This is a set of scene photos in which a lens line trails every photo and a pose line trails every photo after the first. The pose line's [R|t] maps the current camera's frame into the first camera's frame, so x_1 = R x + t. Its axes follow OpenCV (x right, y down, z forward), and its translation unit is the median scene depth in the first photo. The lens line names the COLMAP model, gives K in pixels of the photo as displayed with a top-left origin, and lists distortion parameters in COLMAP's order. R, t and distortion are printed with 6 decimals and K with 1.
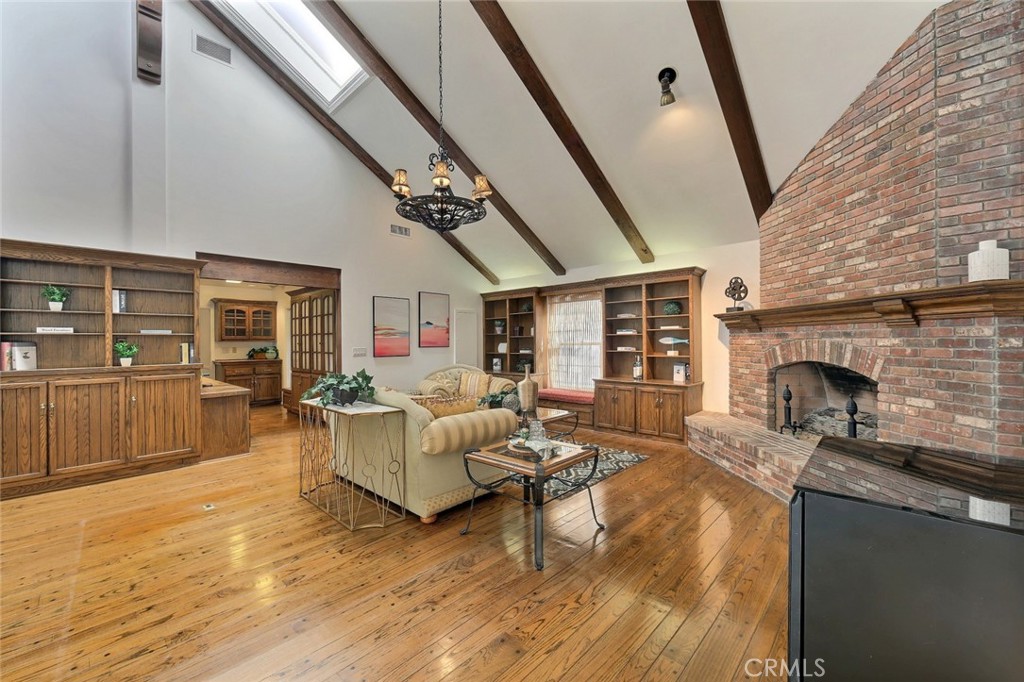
lens RADIAL K [[403.3, 0, 509.9], [0, 403.3, 342.3], [0, 0, 1]] dist [-0.007785, -0.000088]
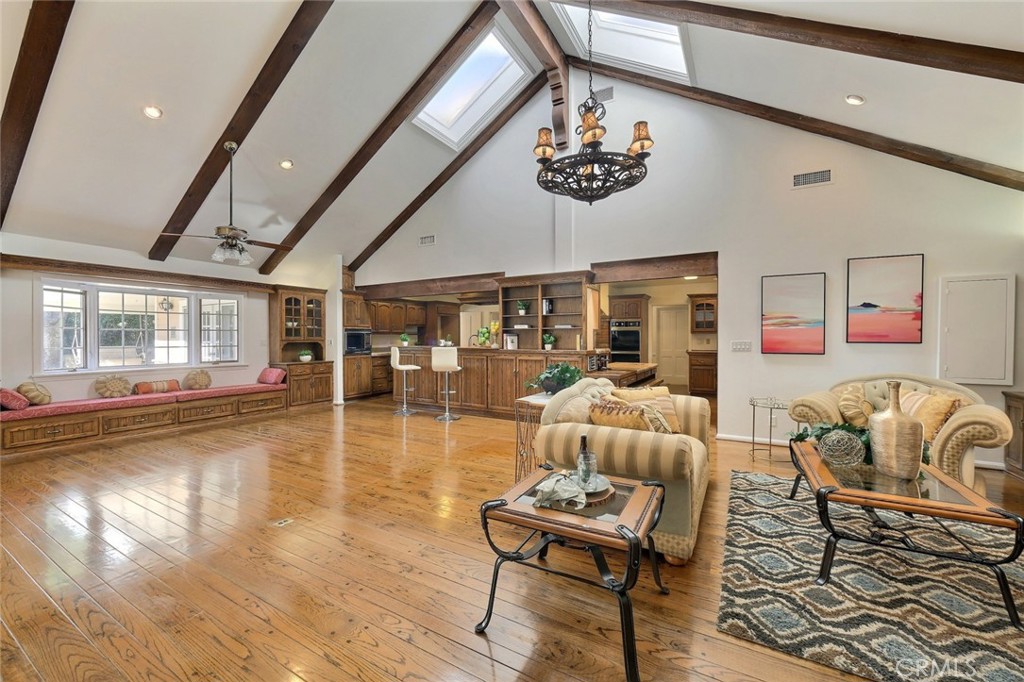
lens RADIAL K [[403.3, 0, 509.5], [0, 403.3, 339.4], [0, 0, 1]] dist [-0.007785, -0.000088]
pose [[0.237012, 0.016207, -0.971371, 0.461301], [-0.002870, 0.999868, 0.015982, -0.003441], [0.971502, -0.001000, 0.237028, 0.488769]]
